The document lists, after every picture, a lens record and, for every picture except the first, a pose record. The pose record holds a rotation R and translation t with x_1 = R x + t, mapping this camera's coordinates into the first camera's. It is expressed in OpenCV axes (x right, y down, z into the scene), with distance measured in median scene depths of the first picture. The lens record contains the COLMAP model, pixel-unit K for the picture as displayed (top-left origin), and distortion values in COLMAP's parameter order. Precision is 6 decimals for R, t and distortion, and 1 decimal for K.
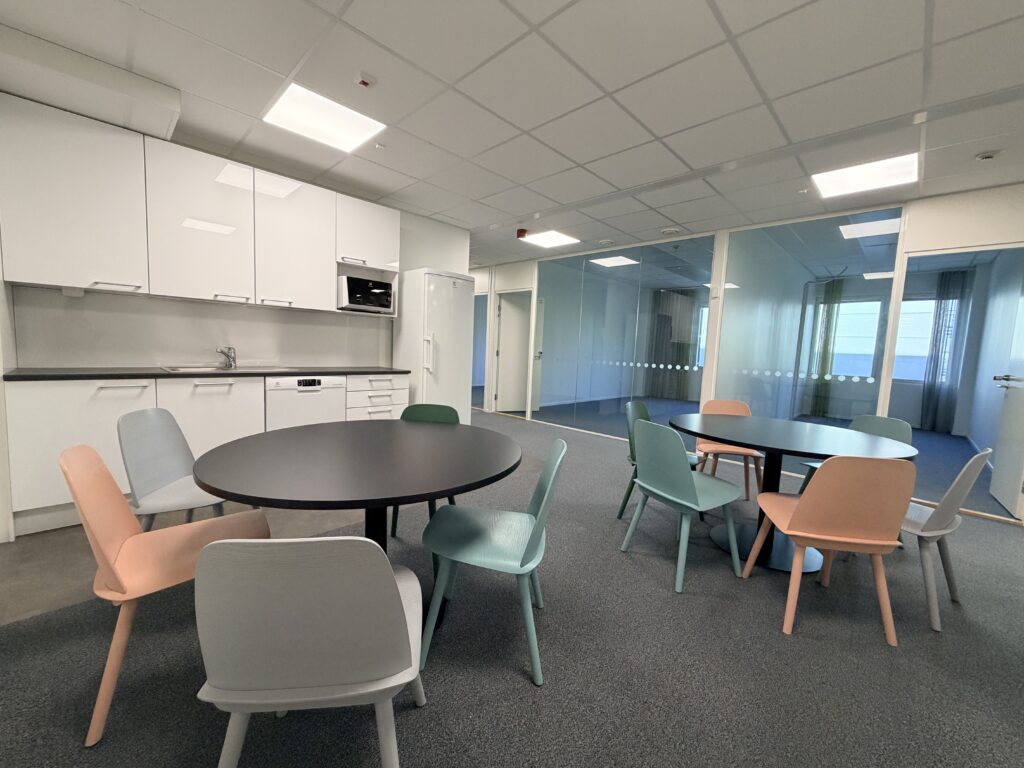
lens RADIAL K [[408.6, 0, 512.0], [0, 408.6, 384.0], [0, 0, 1]] dist [-0.000557, -0.000094]
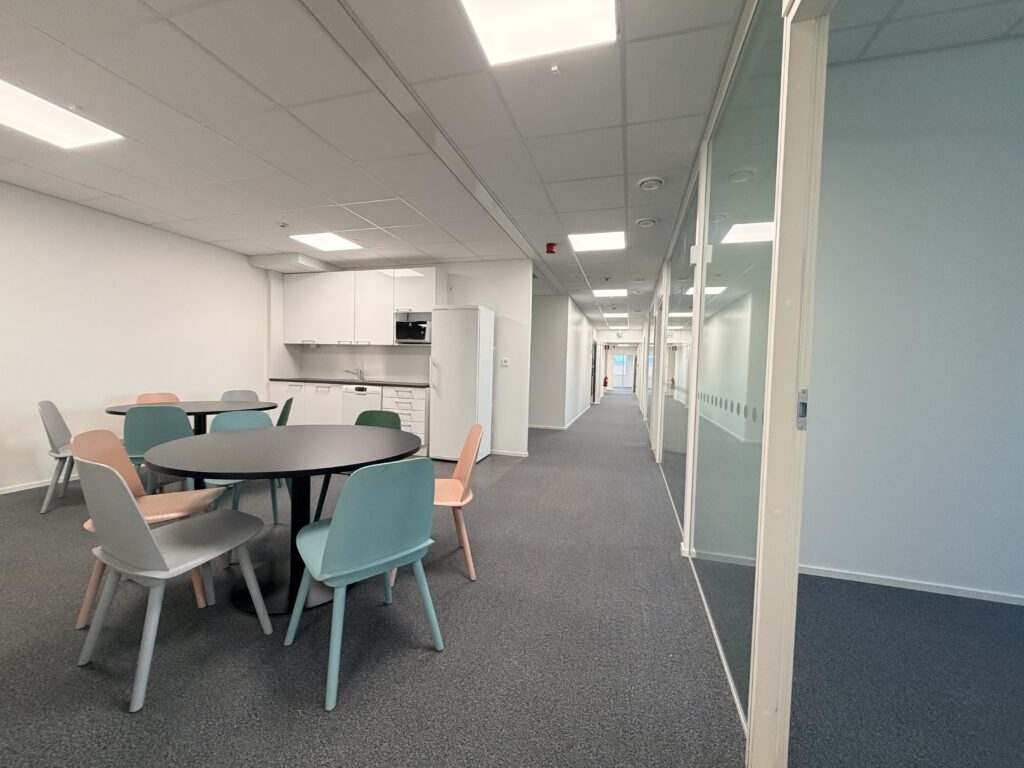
lens RADIAL K [[390.0, 0, 512.0], [0, 390.0, 384.0], [0, 0, 1]] dist [-0.000444, -0.000028]
pose [[0.463267, 0.007894, -0.886183, 1.163460], [-0.085201, 0.995725, -0.035671, -0.019734], [0.882113, 0.092029, 0.461960, 0.794546]]
